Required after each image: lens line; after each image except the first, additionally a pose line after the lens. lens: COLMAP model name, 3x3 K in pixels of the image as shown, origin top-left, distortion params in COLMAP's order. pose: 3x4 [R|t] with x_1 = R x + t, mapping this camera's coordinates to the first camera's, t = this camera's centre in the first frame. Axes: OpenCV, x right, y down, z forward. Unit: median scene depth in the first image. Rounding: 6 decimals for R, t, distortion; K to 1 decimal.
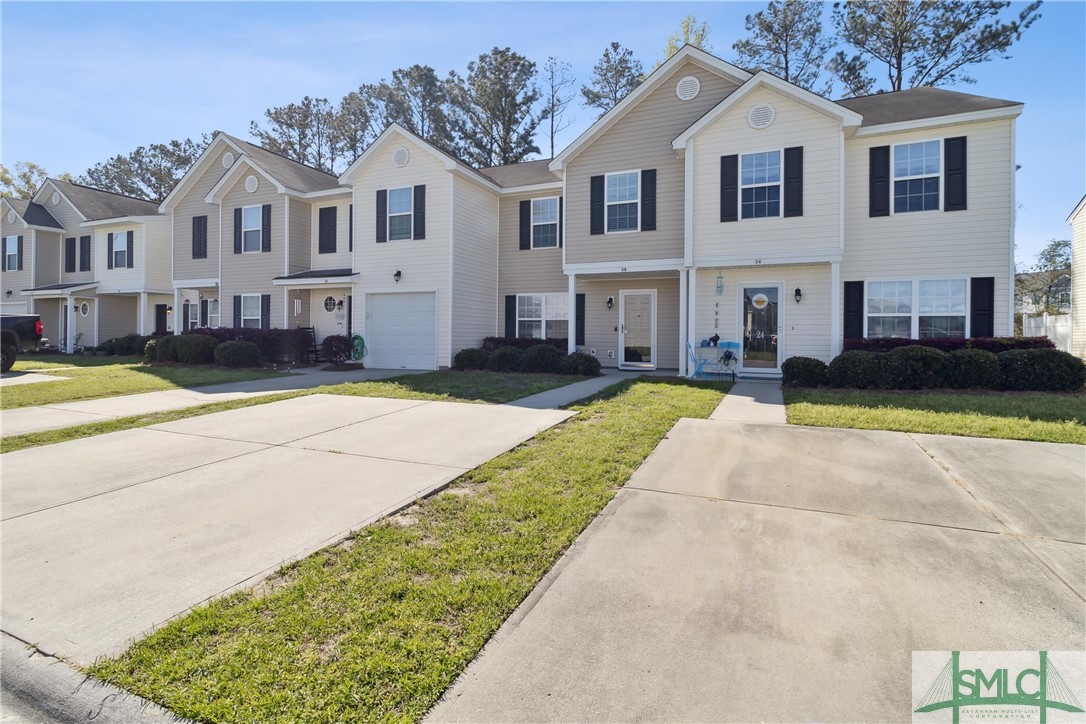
lens RADIAL K [[508.3, 0, 537.3], [0, 508.3, 327.9], [0, 0, 1]] dist [0.000421, 0.001112]
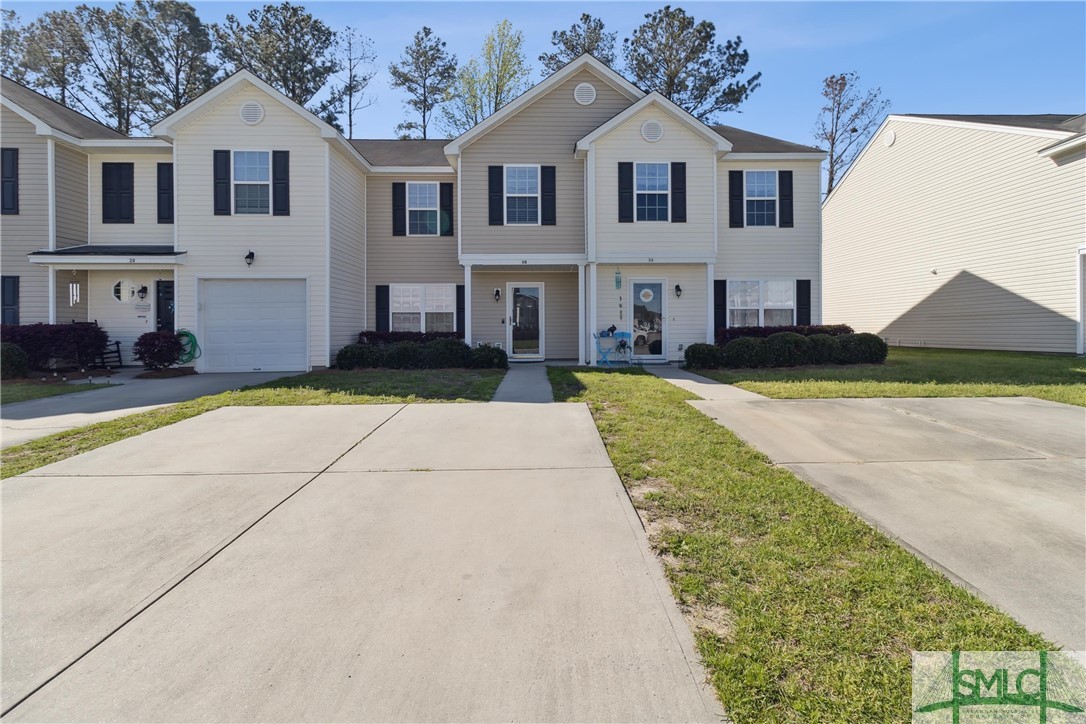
lens RADIAL K [[508.3, 0, 537.3], [0, 508.3, 327.9], [0, 0, 1]] dist [0.000421, 0.001112]
pose [[0.907028, -0.012216, 0.420893, -0.229657], [0.006543, 0.999867, 0.014921, 0.000948], [-0.421019, -0.010780, 0.906988, 0.070495]]
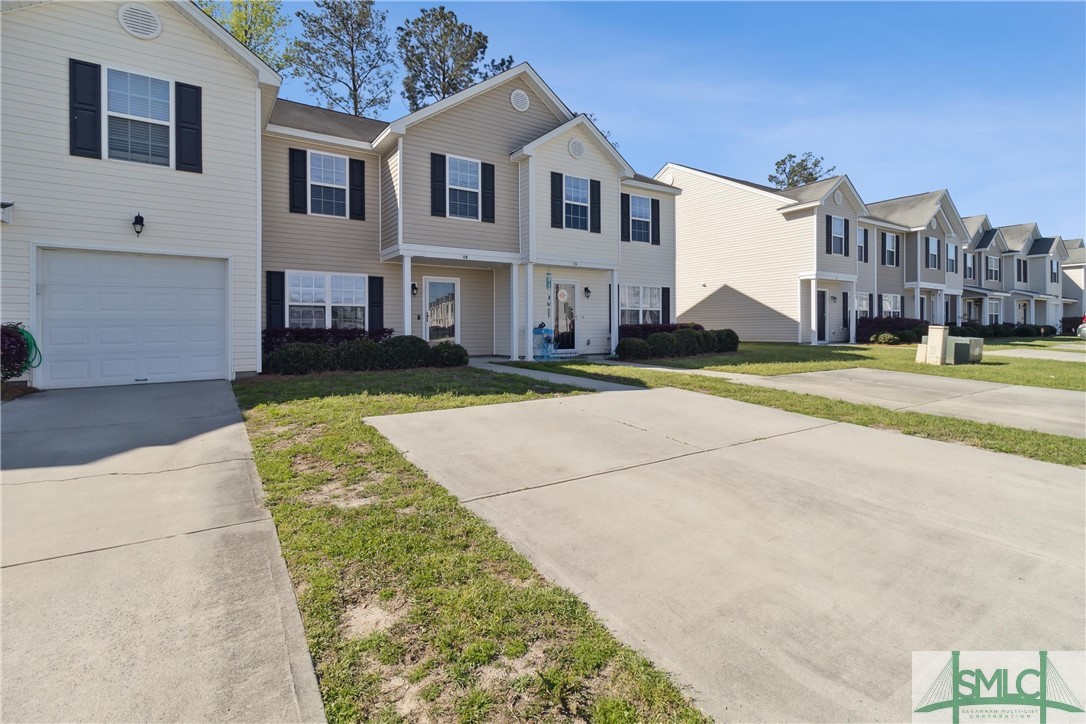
lens RADIAL K [[535.5, 0, 532.4], [0, 535.5, 325.6], [0, 0, 1]] dist [0.000206, 0.000627]
pose [[0.529243, -0.008014, 0.848432, -0.638226], [-0.004693, 0.999912, 0.012373, 0.004950], [-0.848457, -0.010530, 0.529159, 0.330610]]
